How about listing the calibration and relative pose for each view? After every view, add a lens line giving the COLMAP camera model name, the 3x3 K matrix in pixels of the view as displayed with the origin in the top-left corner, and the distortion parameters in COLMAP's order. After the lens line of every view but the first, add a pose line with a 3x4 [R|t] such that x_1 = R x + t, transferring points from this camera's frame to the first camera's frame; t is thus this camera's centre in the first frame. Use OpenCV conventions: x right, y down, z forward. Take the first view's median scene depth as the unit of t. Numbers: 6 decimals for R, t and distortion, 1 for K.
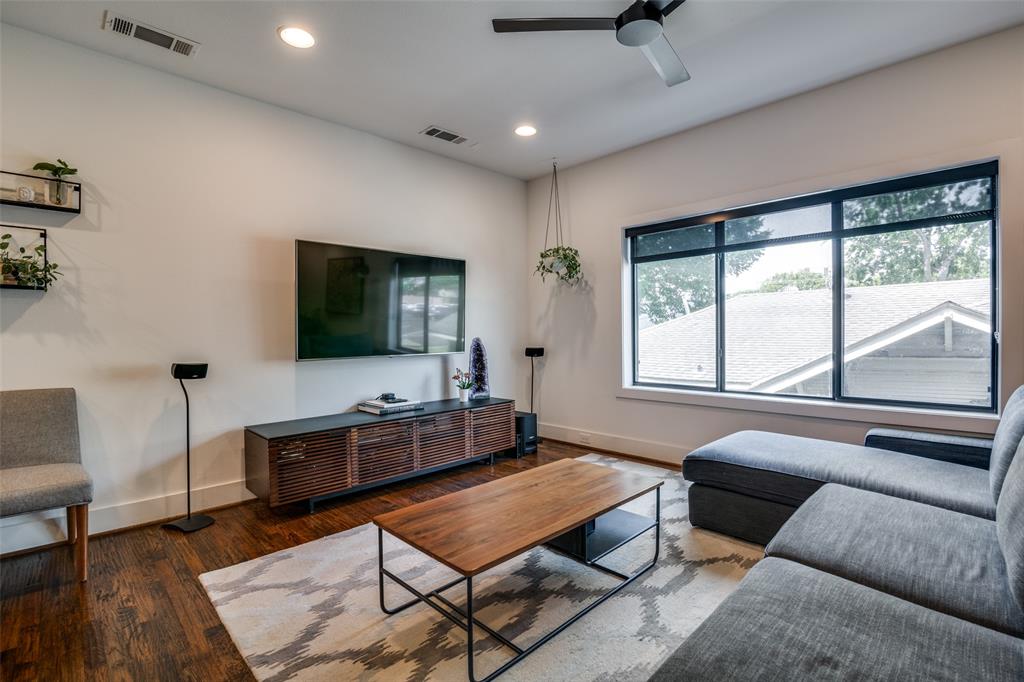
lens RADIAL K [[471.3, 0, 511.1], [0, 471.3, 339.2], [0, 0, 1]] dist [-0.021428, 0.000964]
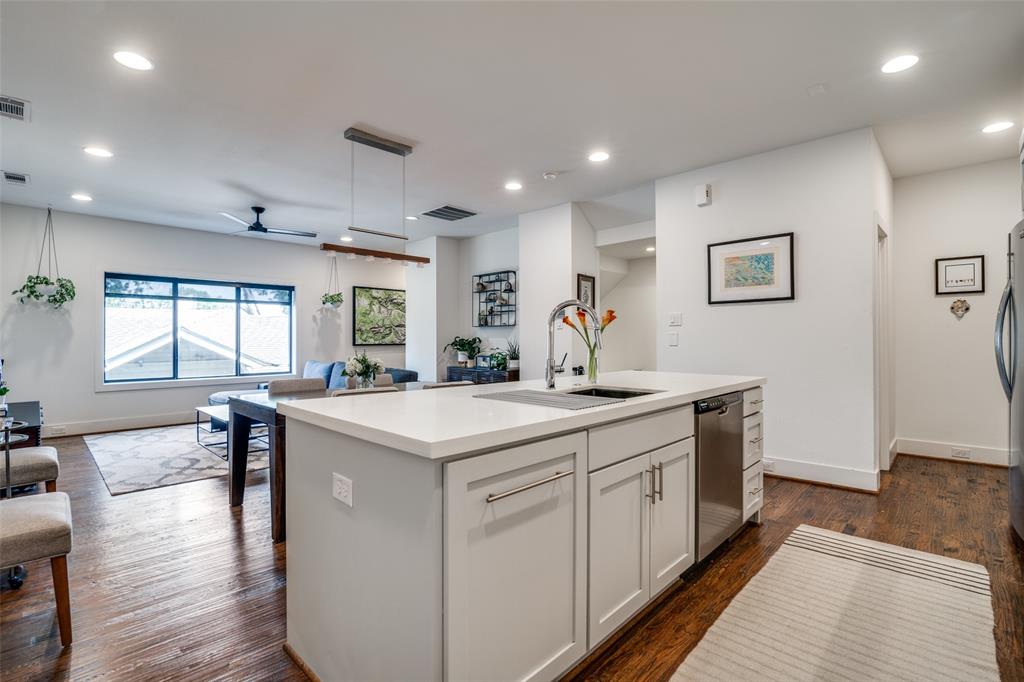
lens RADIAL K [[471.3, 0, 517.0], [0, 471.3, 342.3], [0, 0, 1]] dist [-0.021428, 0.000964]
pose [[-0.038378, 0.006809, 0.999240, -1.562882], [0.016766, 0.999840, -0.006169, 0.007249], [-0.999123, 0.016516, -0.038487, -0.239588]]
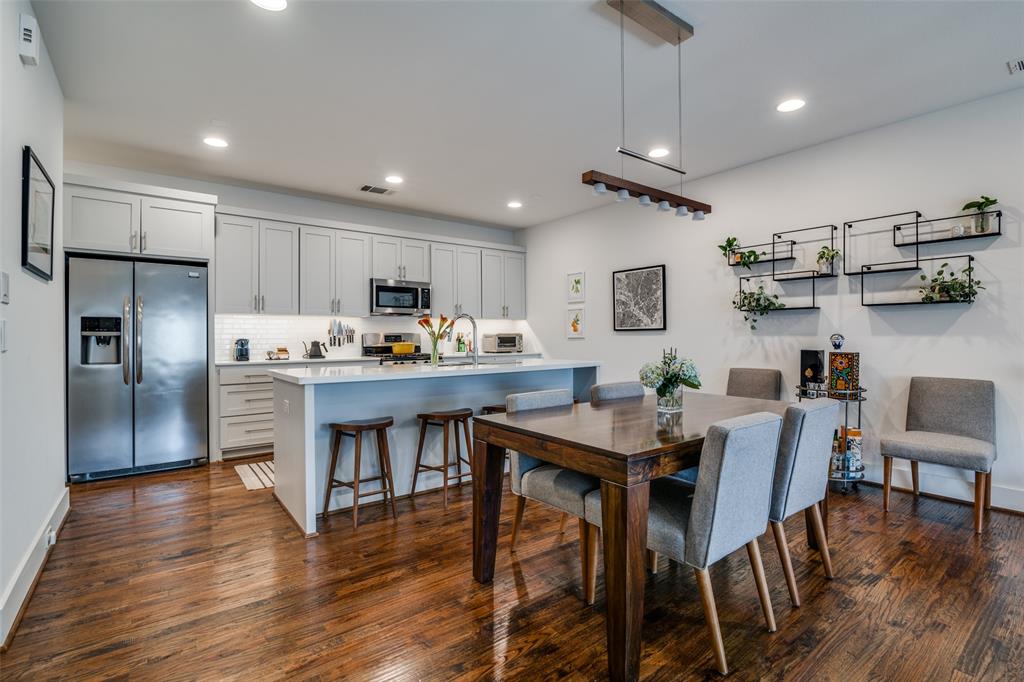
lens RADIAL K [[471.3, 0, 514.0], [0, 471.3, 337.7], [0, 0, 1]] dist [-0.021428, 0.000964]
pose [[-0.115539, 0.013004, -0.993218, 0.305451], [-0.005738, 0.999889, 0.013759, -0.013664], [0.993286, 0.007289, -0.115452, -0.082111]]
